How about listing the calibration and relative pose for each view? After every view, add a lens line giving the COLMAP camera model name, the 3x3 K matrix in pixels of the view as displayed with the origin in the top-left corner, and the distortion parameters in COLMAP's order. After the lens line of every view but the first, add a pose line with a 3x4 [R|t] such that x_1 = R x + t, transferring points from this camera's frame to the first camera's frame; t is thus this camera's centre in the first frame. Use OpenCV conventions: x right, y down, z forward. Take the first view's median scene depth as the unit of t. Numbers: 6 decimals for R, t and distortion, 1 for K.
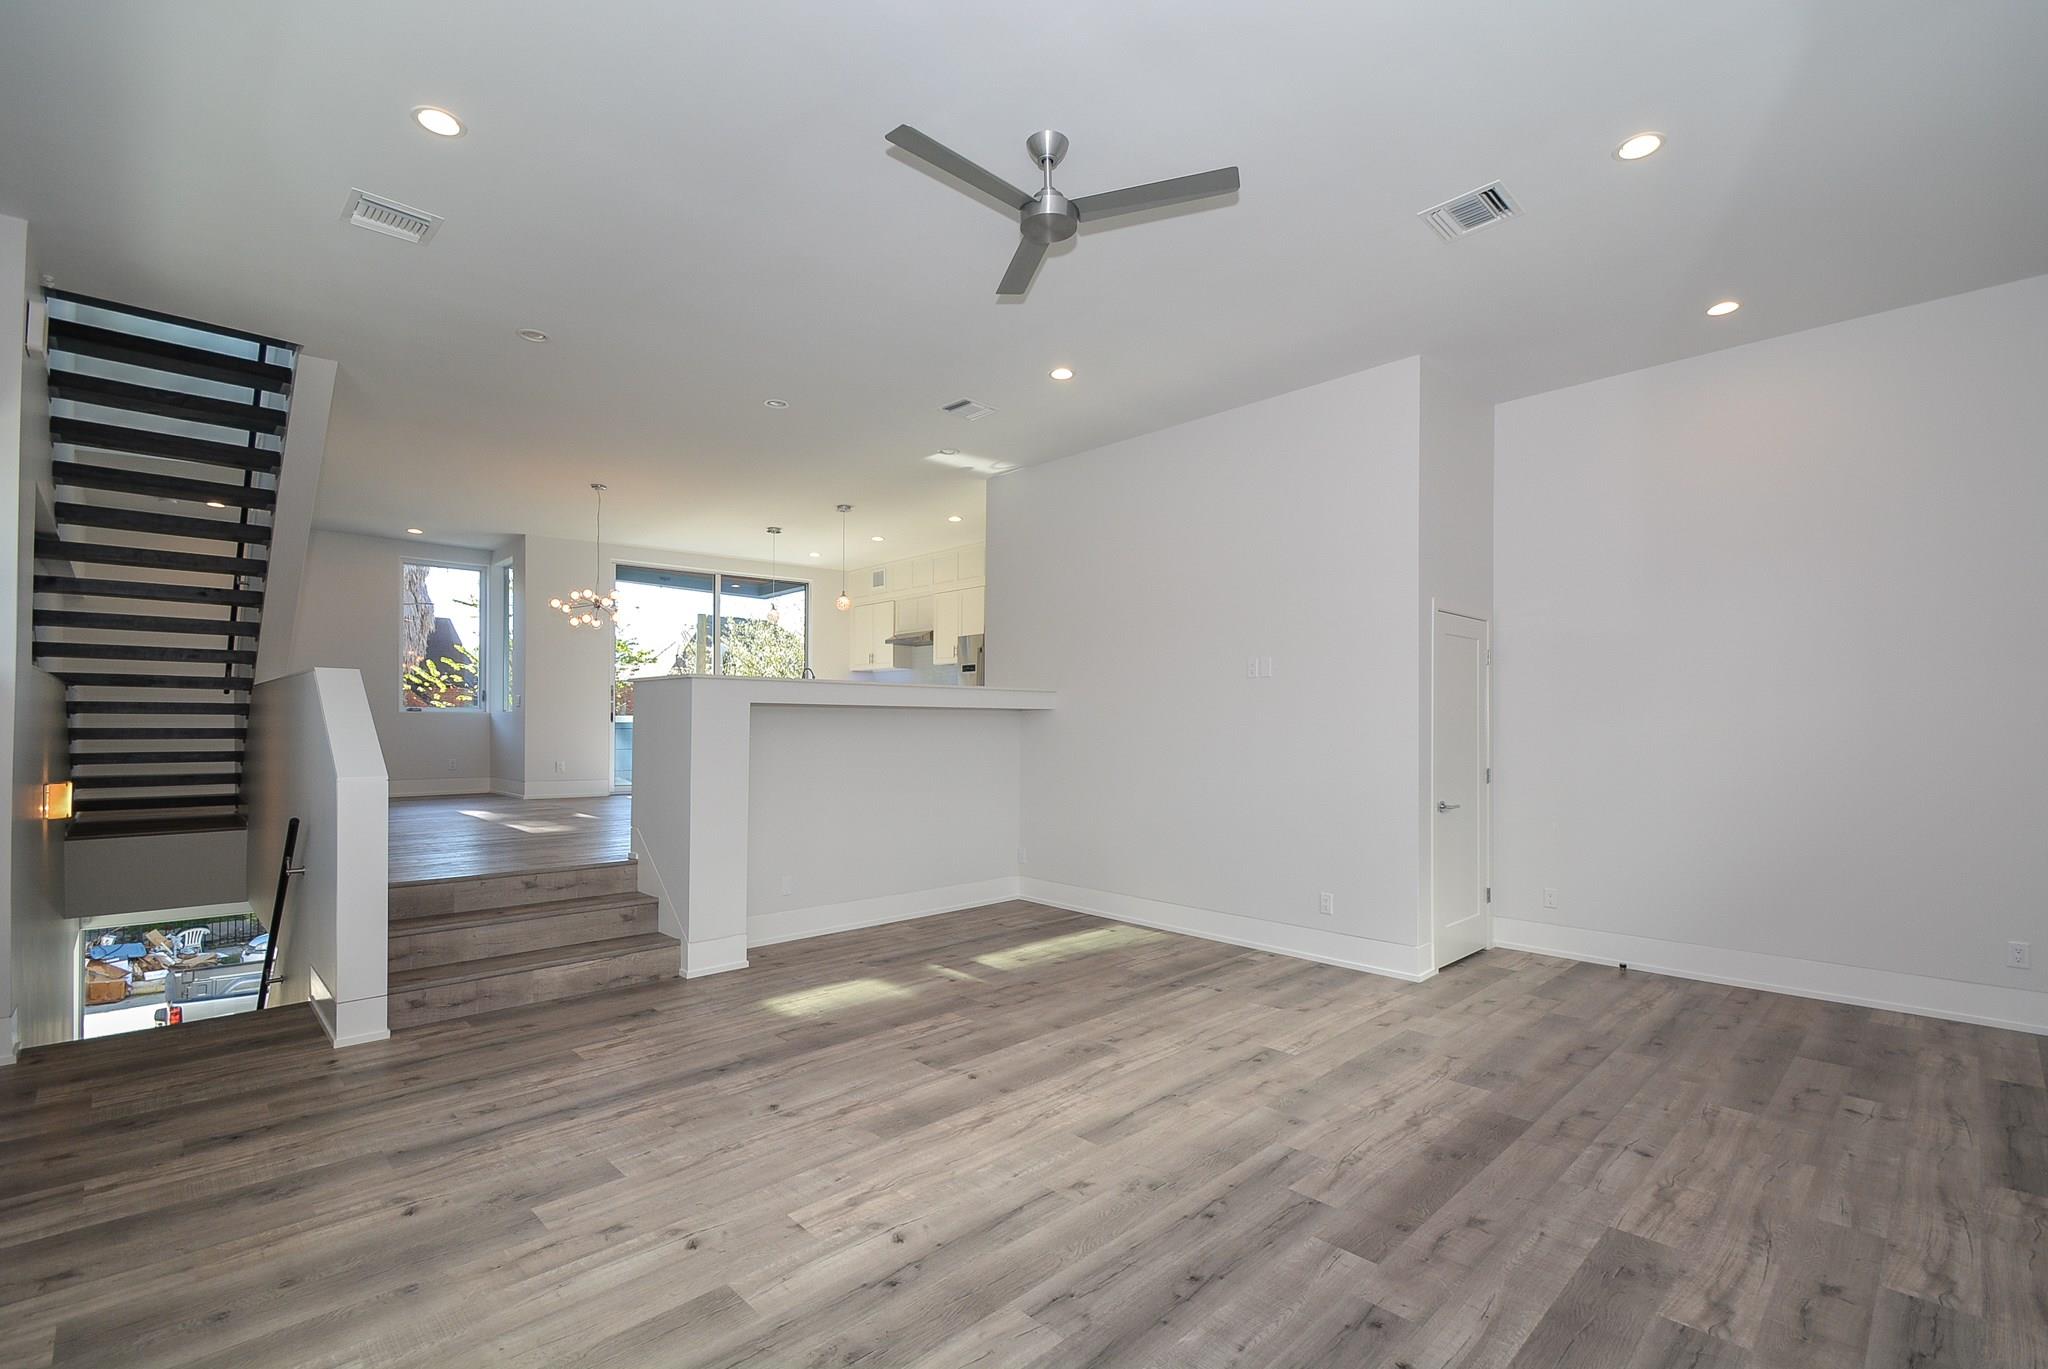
lens RADIAL K [[902.8, 0, 1016.1], [0, 902.8, 690.4], [0, 0, 1]] dist [0.013681, -0.007514]
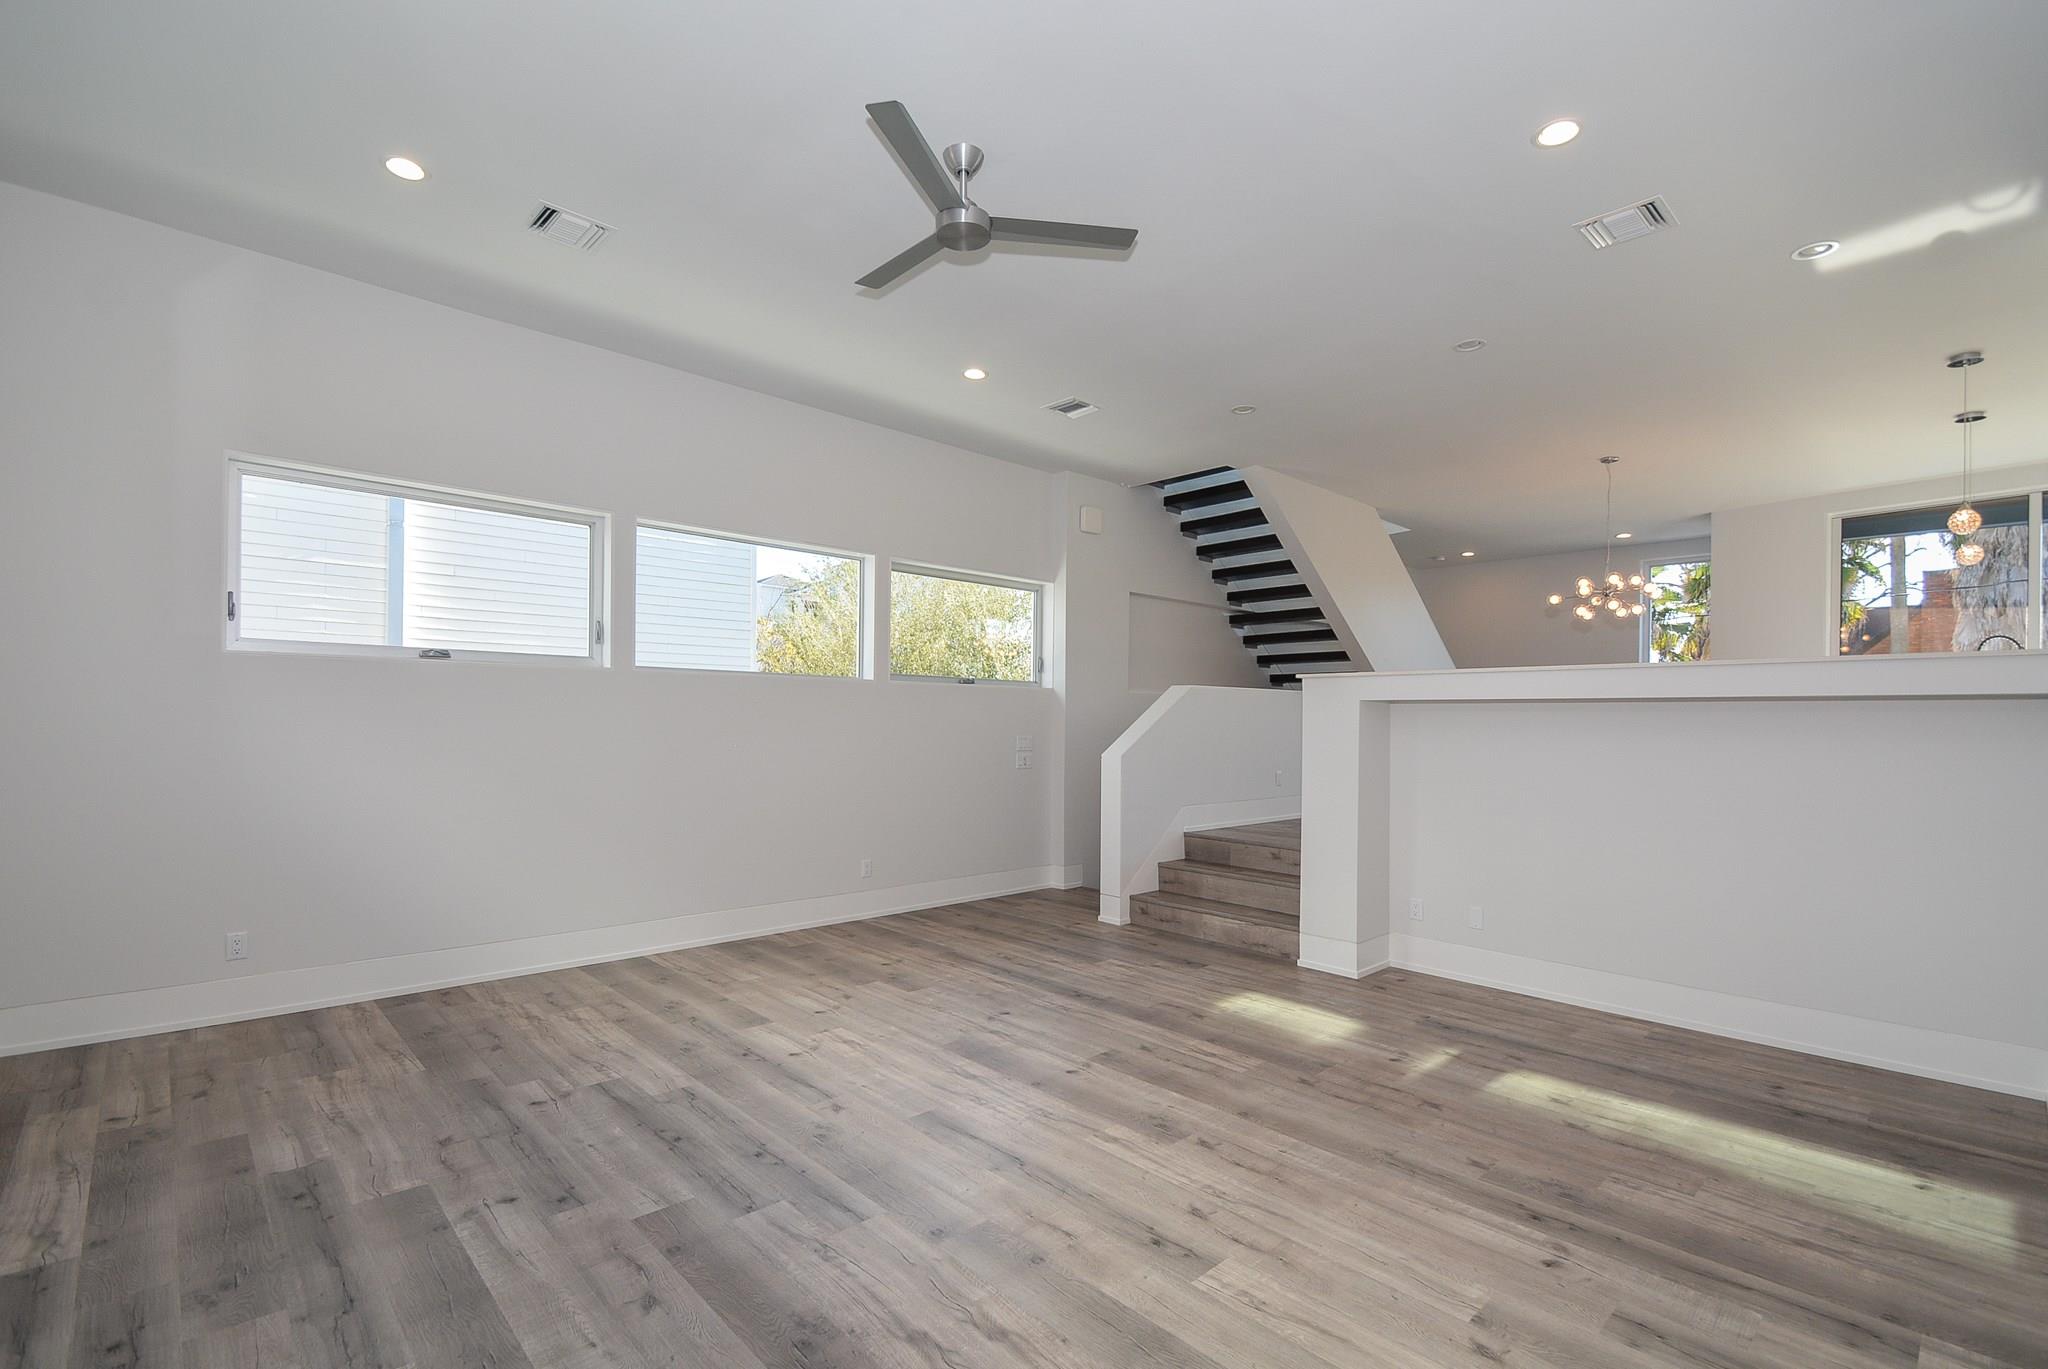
lens RADIAL K [[902.8, 0, 1030.6], [0, 902.8, 703.0], [0, 0, 1]] dist [0.013681, -0.007514]
pose [[0.002377, -0.023498, -0.999721, 0.999676], [0.026426, 0.999376, -0.023427, 0.044147], [0.999648, -0.026363, 0.002997, 1.003055]]
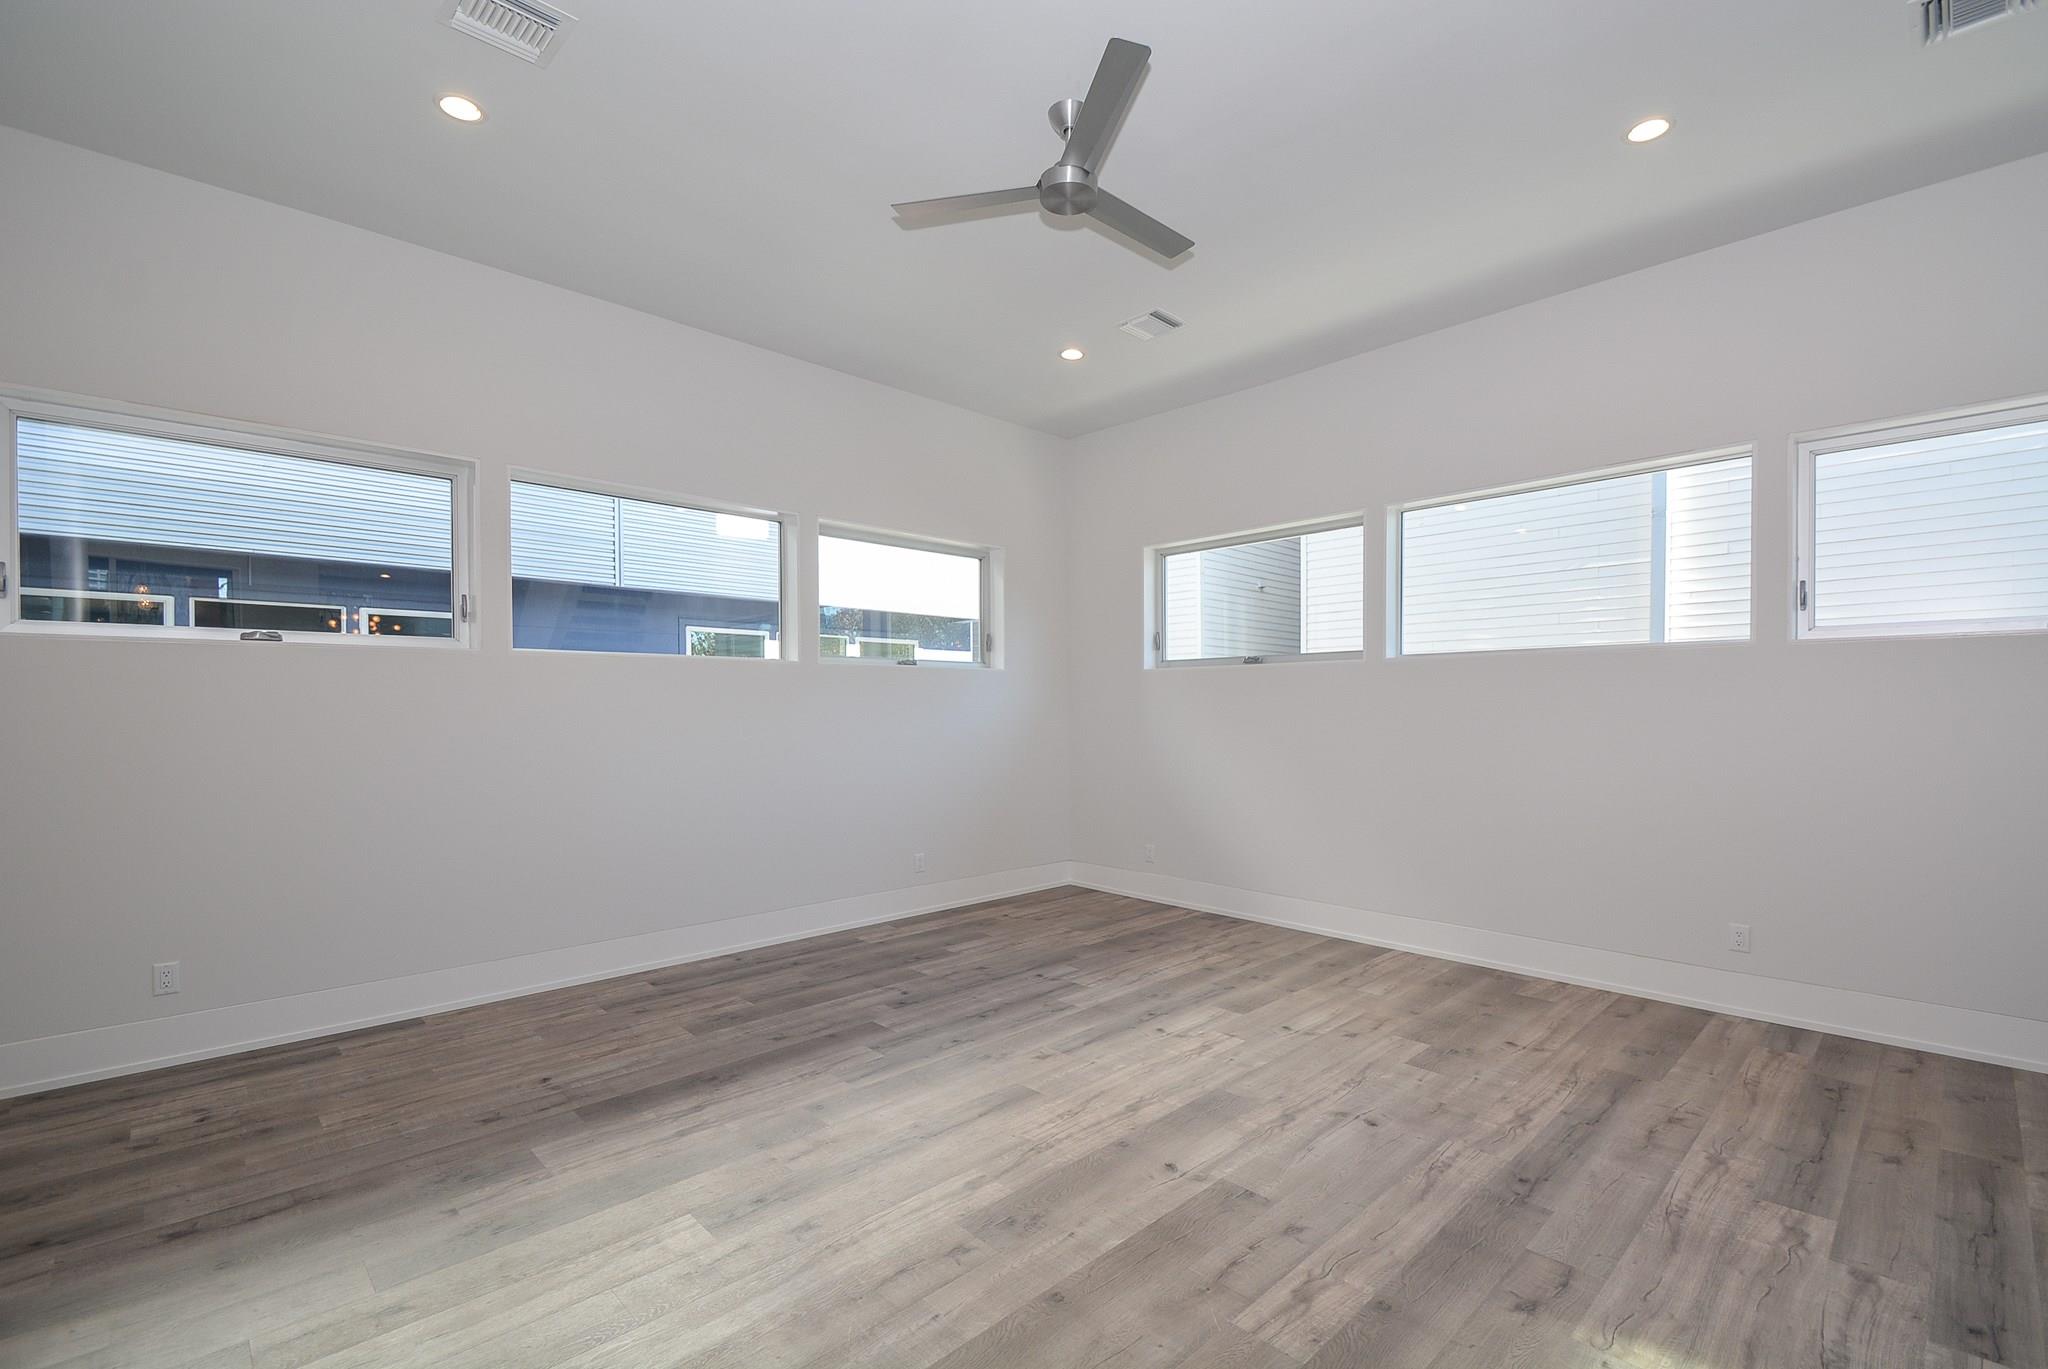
lens RADIAL K [[902.8, 0, 1037.5], [0, 902.8, 692.6], [0, 0, 1]] dist [0.013681, -0.007514]
pose [[-0.999853, -0.000059, -0.017140, 0.079493], [0.000897, 0.998445, -0.055732, 0.075886], [0.017116, -0.055739, -0.998299, 1.851381]]
